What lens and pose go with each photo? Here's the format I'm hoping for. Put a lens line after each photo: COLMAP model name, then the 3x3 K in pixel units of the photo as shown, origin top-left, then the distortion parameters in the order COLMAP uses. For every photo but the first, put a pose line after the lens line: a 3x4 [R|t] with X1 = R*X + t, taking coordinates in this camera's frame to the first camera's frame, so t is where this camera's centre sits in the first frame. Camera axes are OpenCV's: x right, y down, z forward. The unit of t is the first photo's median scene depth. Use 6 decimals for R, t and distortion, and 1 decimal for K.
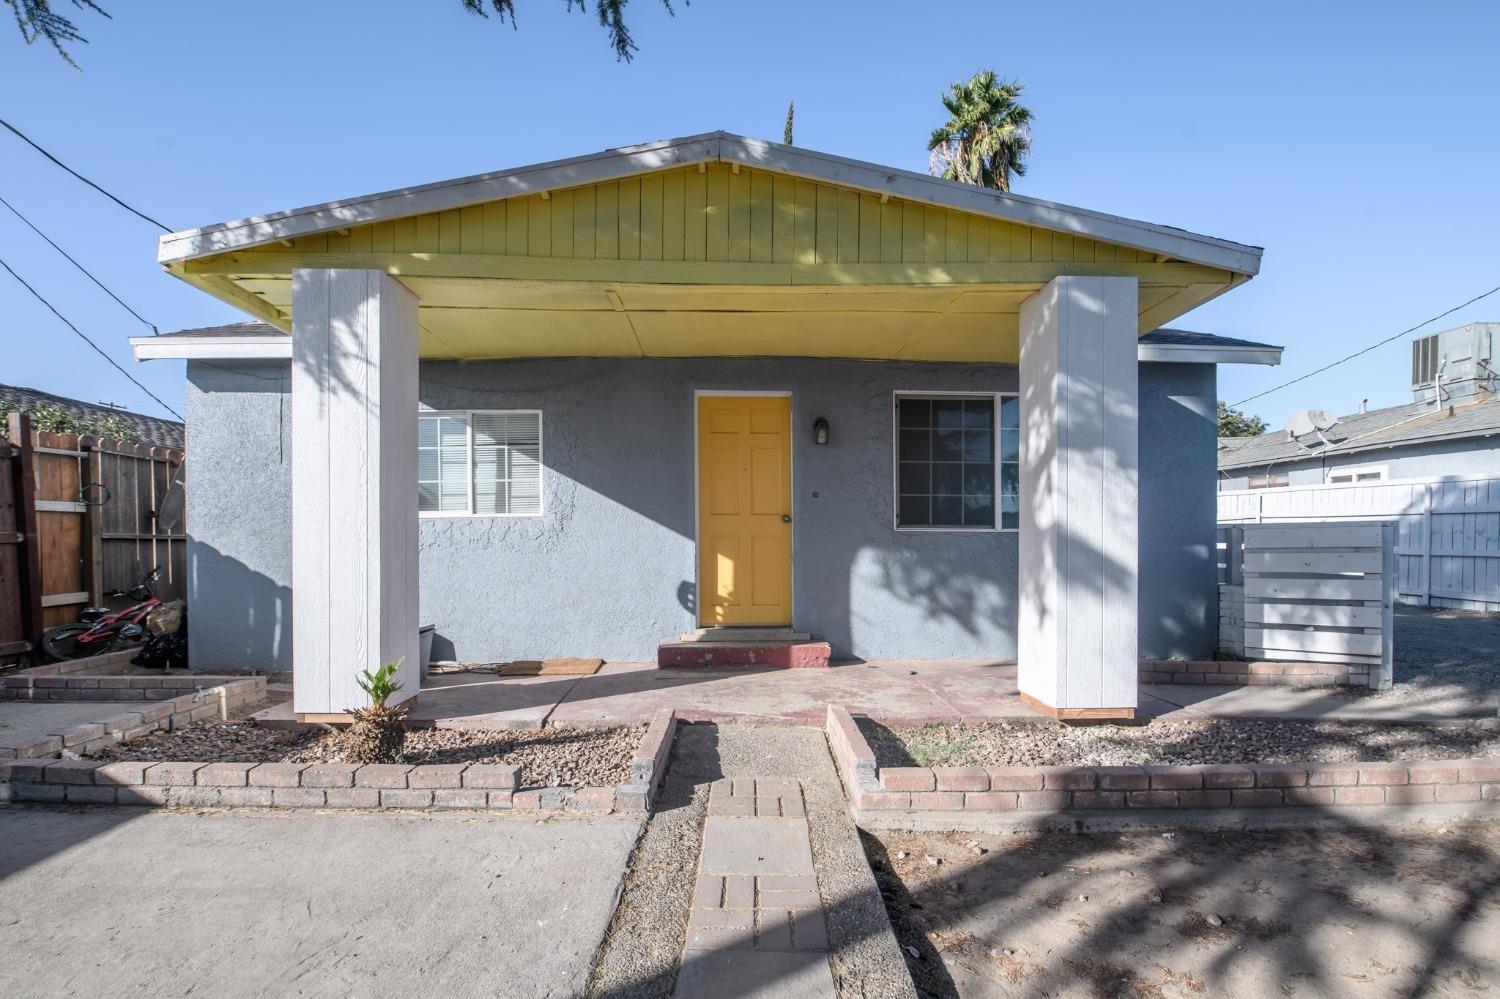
lens RADIAL K [[668.6, 0, 773.6], [0, 668.6, 535.0], [0, 0, 1]] dist [-0.001789, -0.000601]
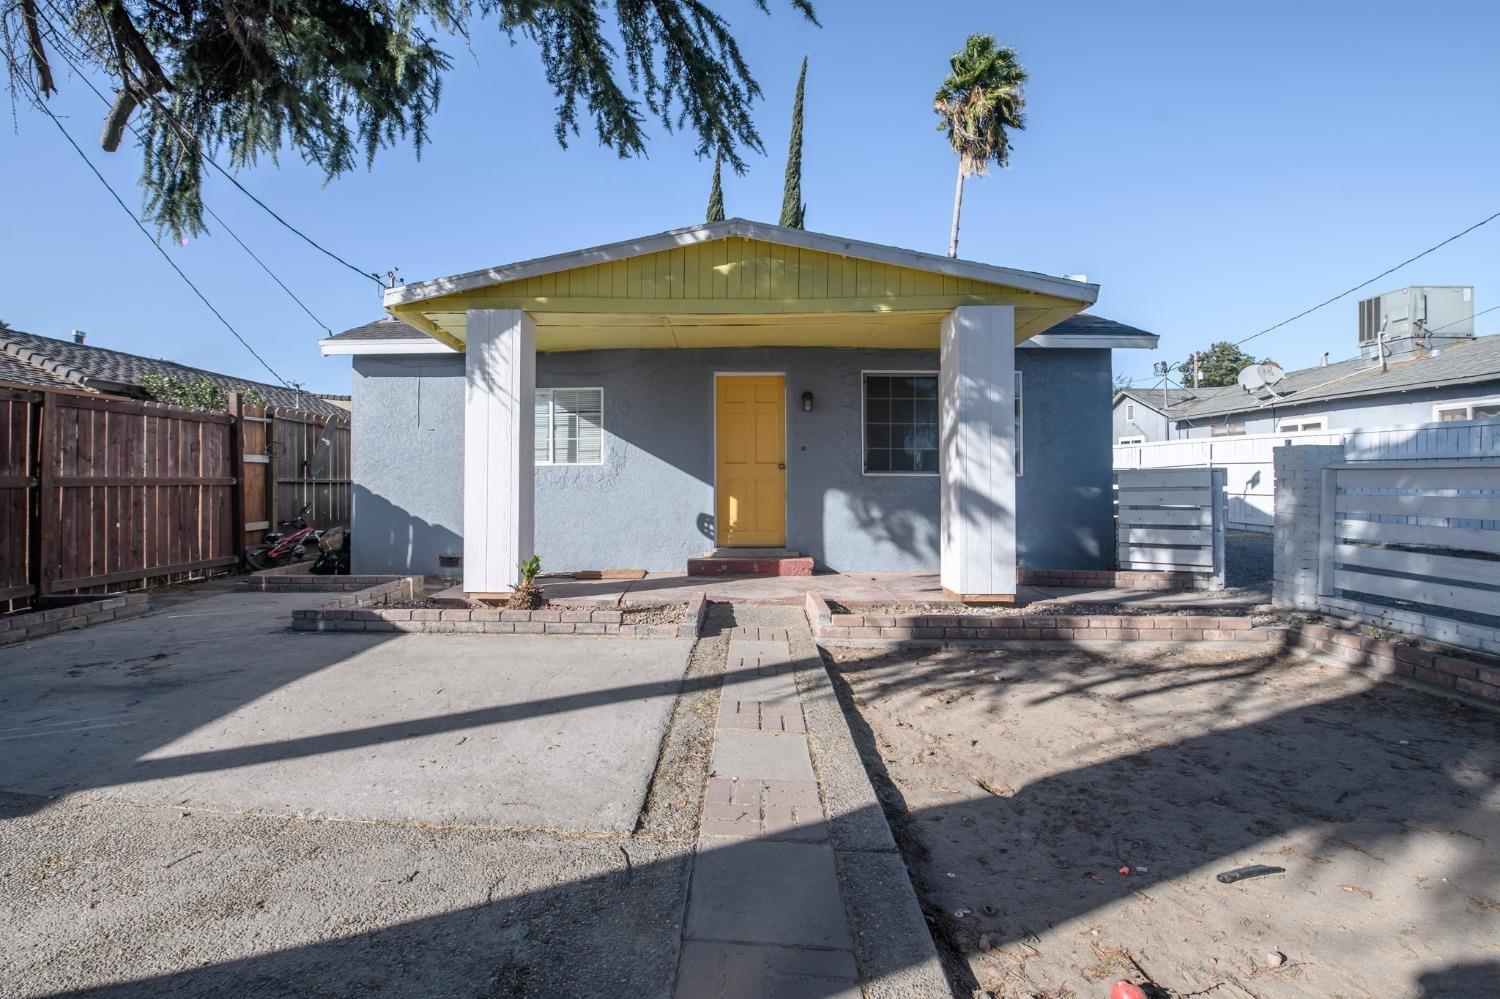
lens RADIAL K [[664.7, 0, 745.8], [0, 664.7, 467.9], [0, 0, 1]] dist [0.020231, -0.000135]
pose [[0.998934, -0.001680, -0.046122, 0.009442], [0.000820, 0.999826, -0.018644, 0.003185], [0.046146, 0.018586, 0.998762, -0.354829]]
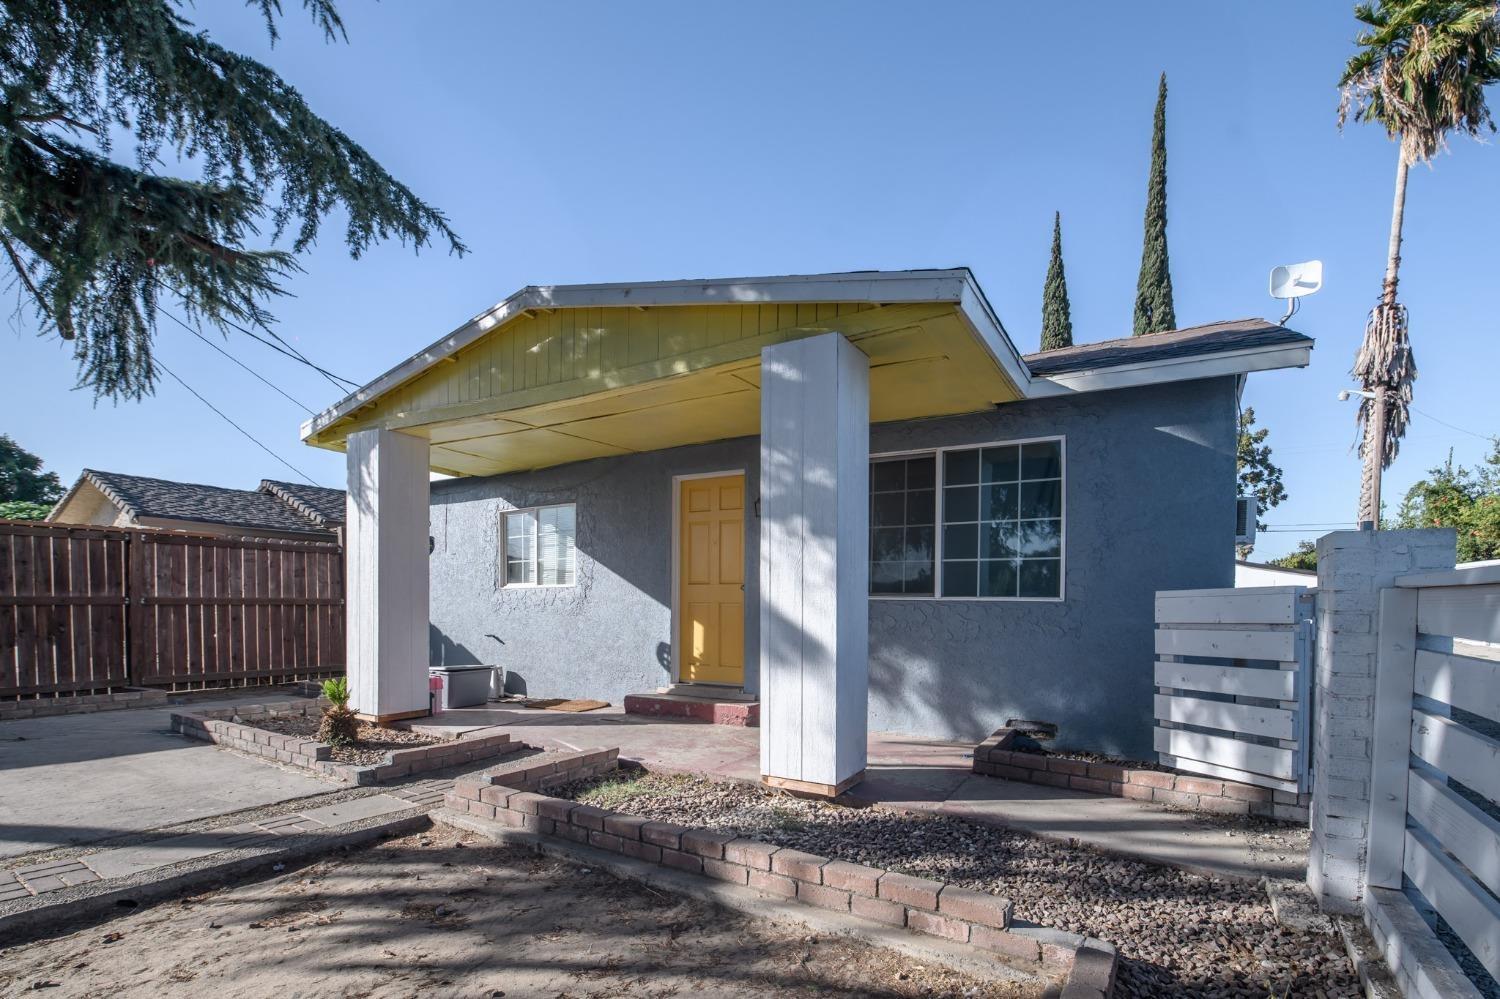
lens RADIAL K [[690.6, 0, 755.5], [0, 690.6, 598.2], [0, 0, 1]] dist [0.013899, -0.010611]
pose [[0.849744, 0.002801, -0.527187, 0.650134], [-0.006417, 0.999967, -0.005032, -0.001761], [0.527156, 0.007659, 0.849734, 0.066921]]
